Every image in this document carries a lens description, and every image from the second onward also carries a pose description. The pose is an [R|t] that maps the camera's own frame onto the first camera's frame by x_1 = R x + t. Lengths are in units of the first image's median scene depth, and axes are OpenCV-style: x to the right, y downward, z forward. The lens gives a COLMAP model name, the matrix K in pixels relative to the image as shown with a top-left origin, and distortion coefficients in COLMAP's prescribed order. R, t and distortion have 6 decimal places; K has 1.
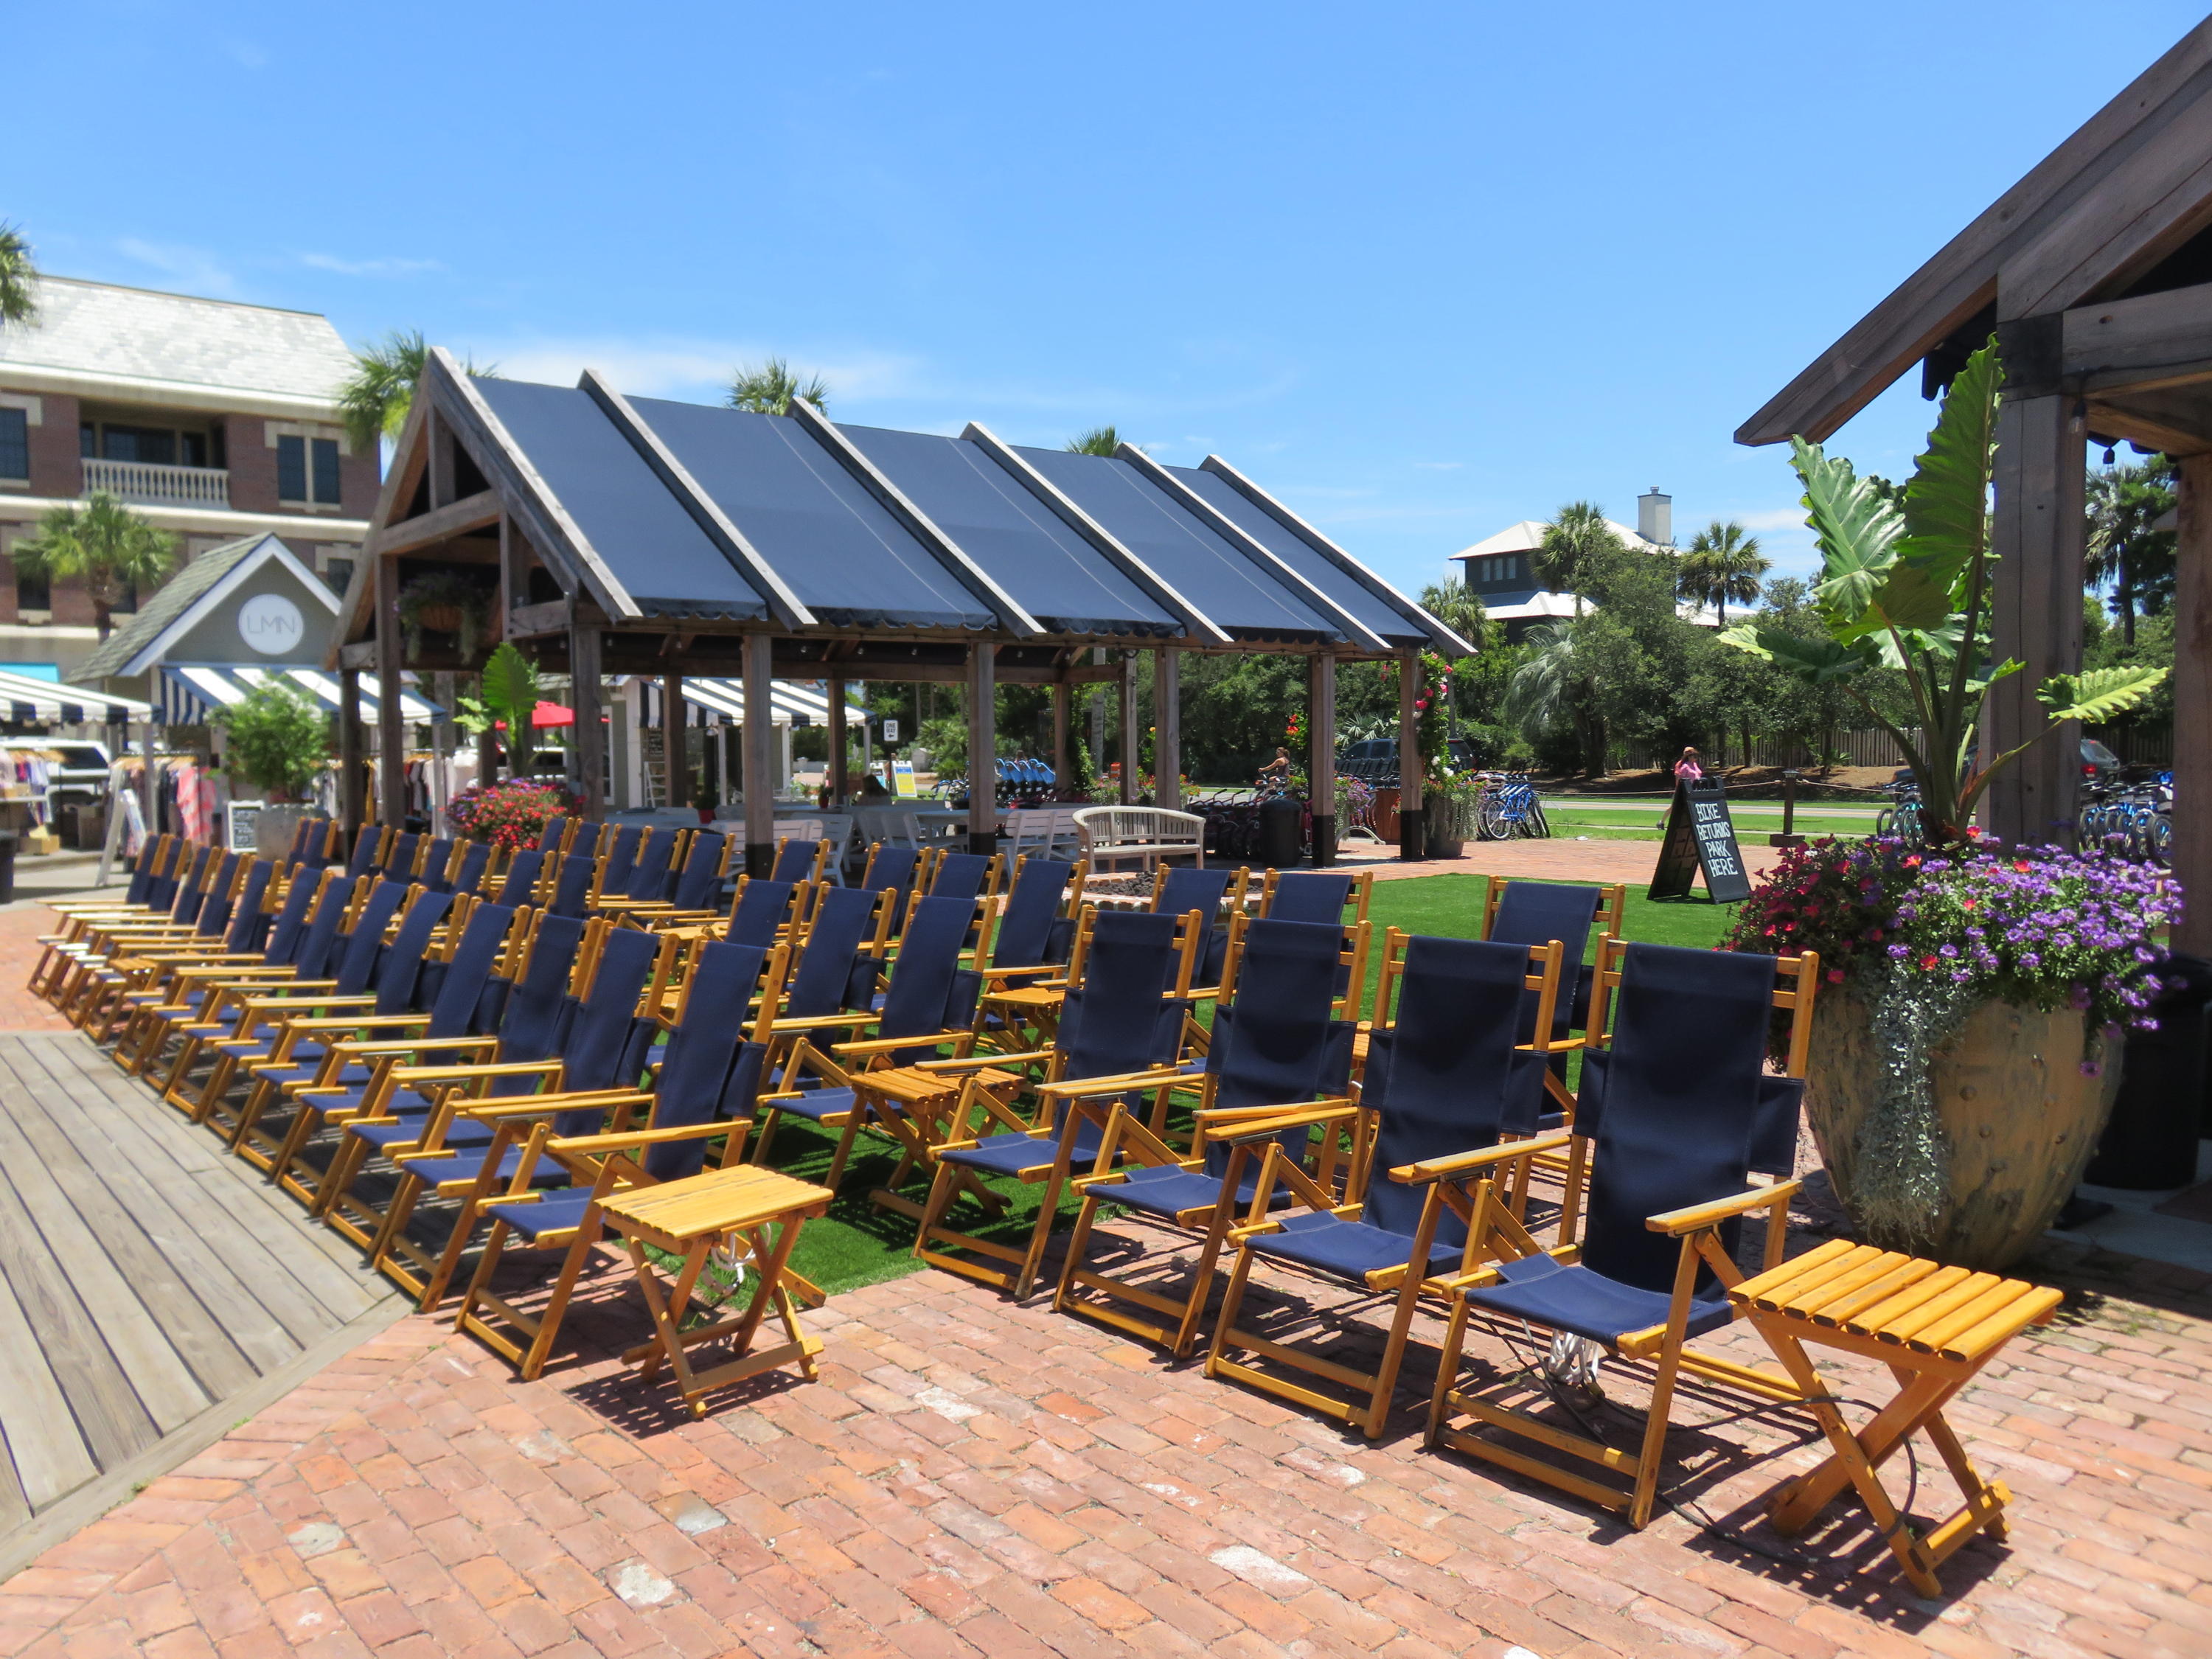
lens RADIAL K [[1645.4, 0, 1106.0], [0, 1645.4, 829.5], [0, 0, 1]] dist [-0.003663, -0.002740]
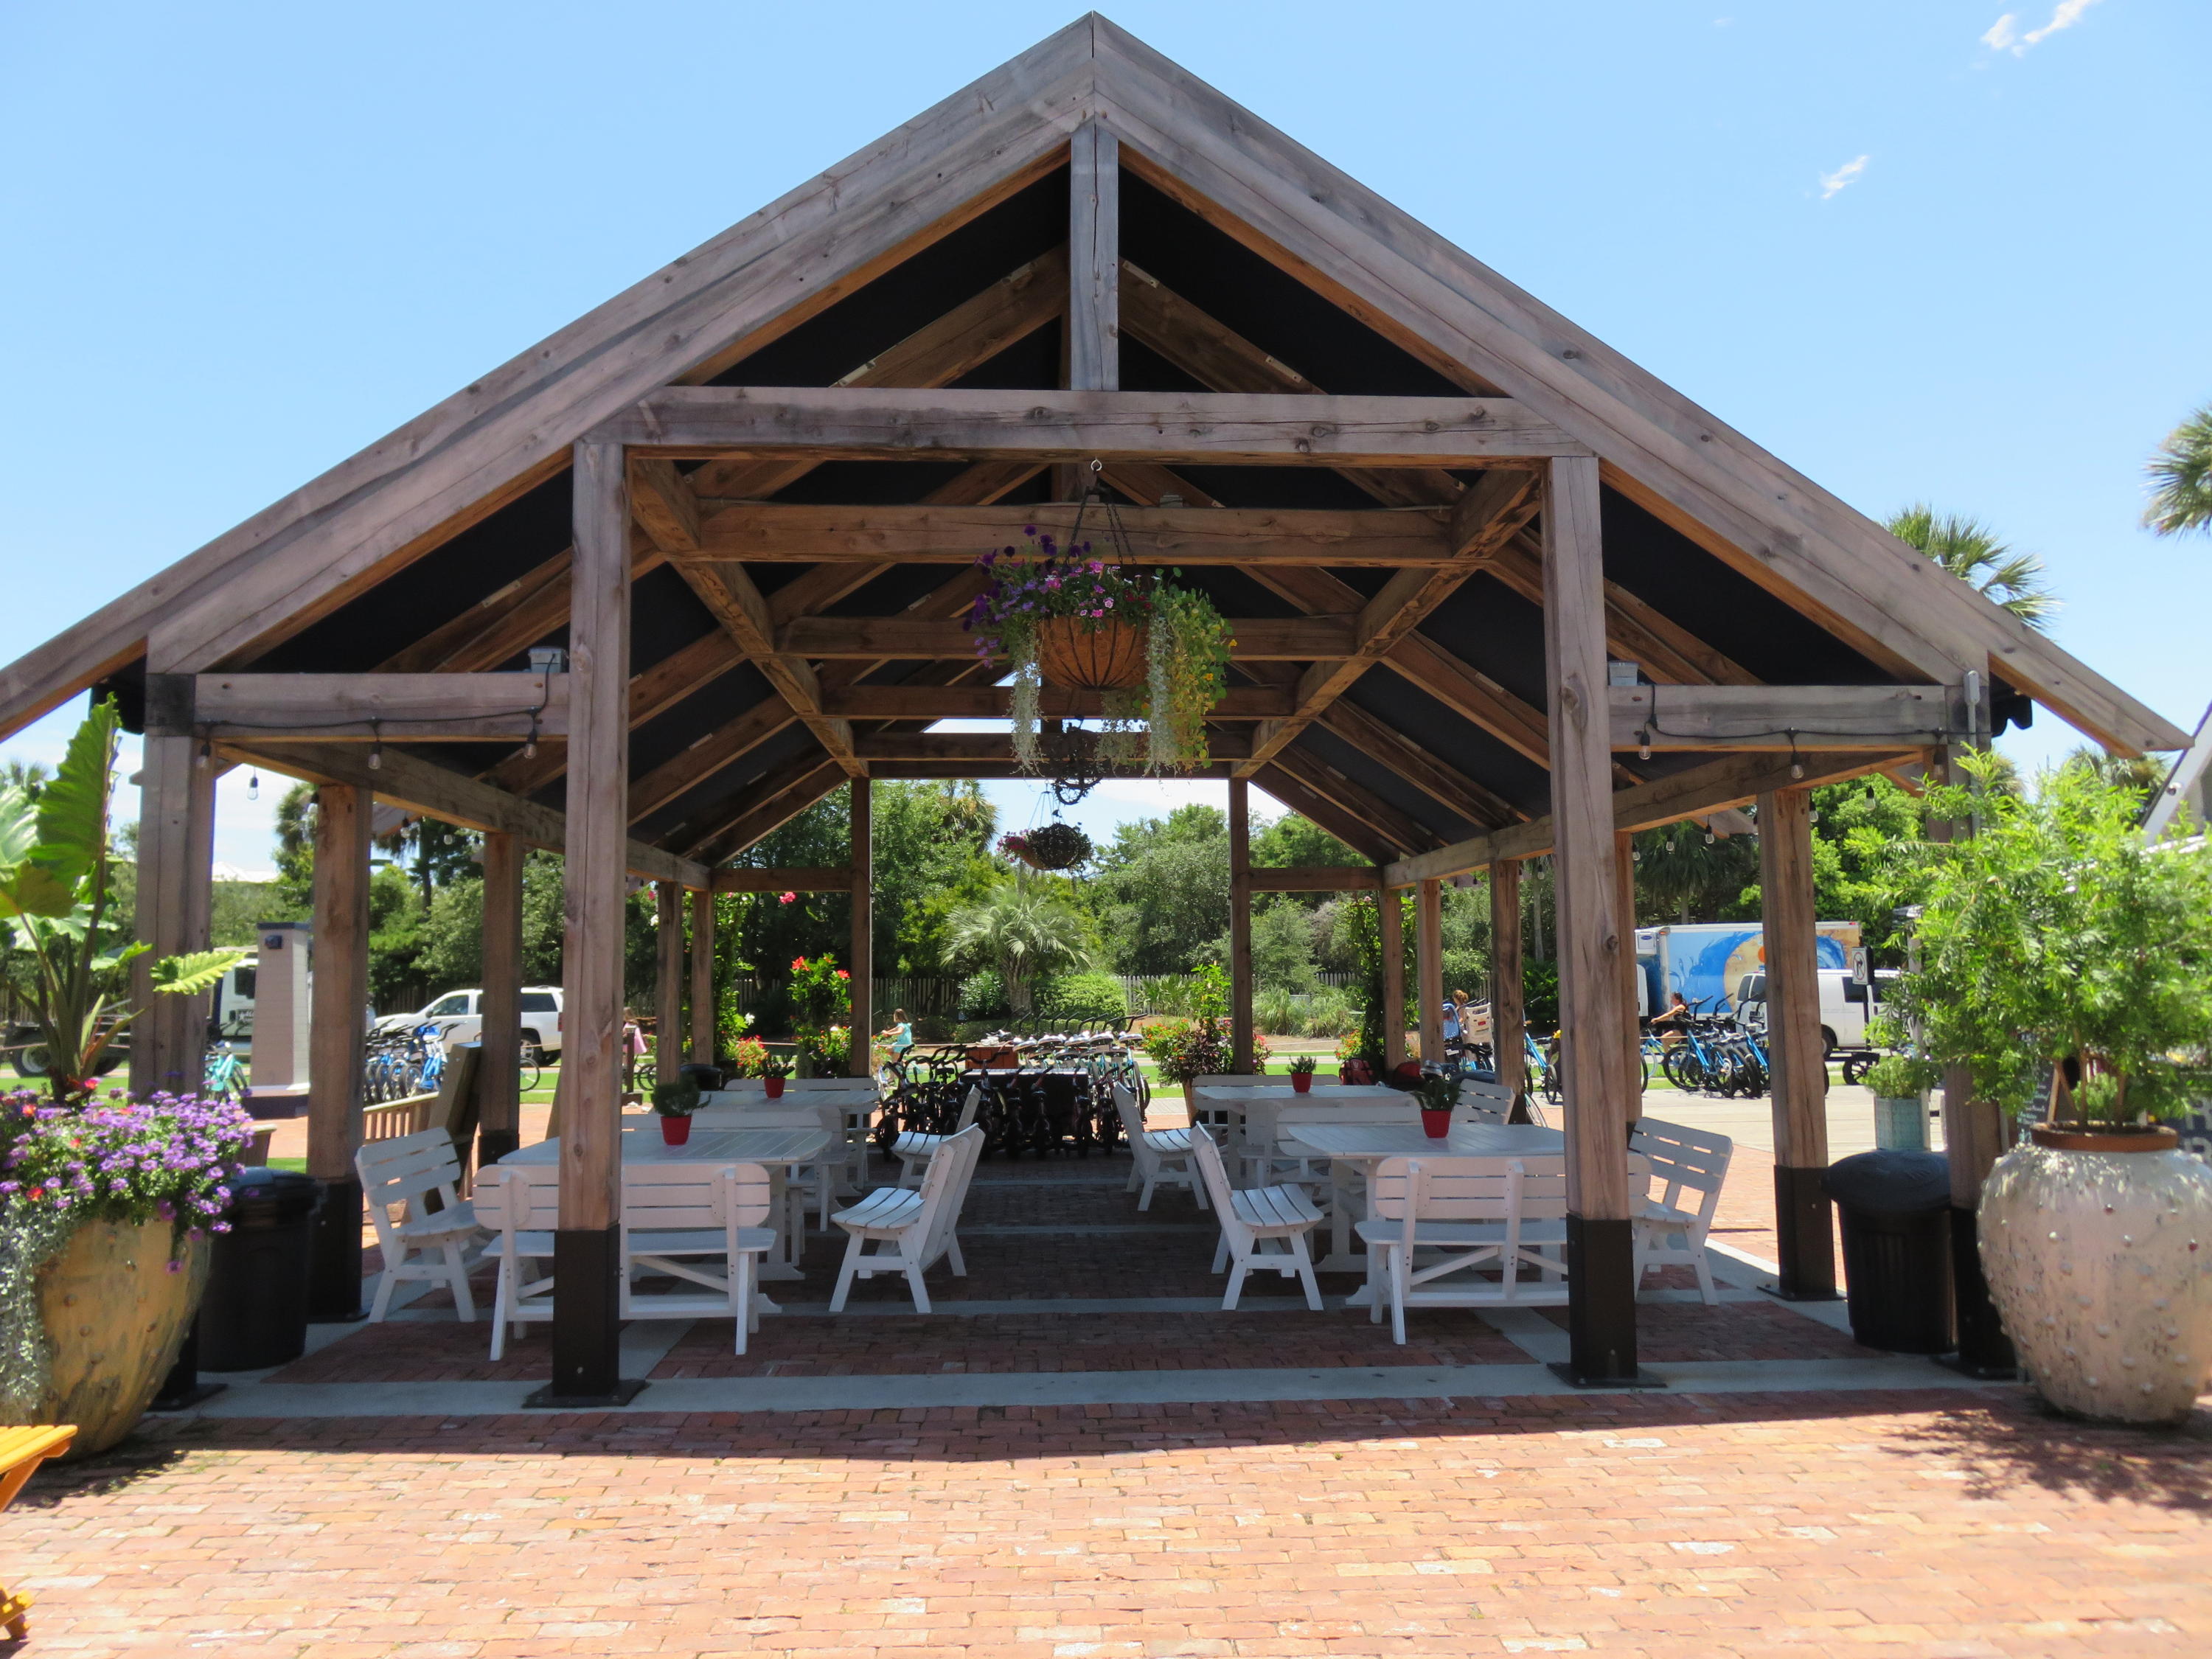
lens RADIAL K [[1645.4, 0, 1106.0], [0, 1645.4, 829.5], [0, 0, 1]] dist [-0.003663, -0.002740]
pose [[0.593772, 0.078645, 0.800781, -0.020414], [0.046383, 0.990212, -0.131641, 0.010422], [-0.803295, 0.115307, 0.584312, -0.358870]]
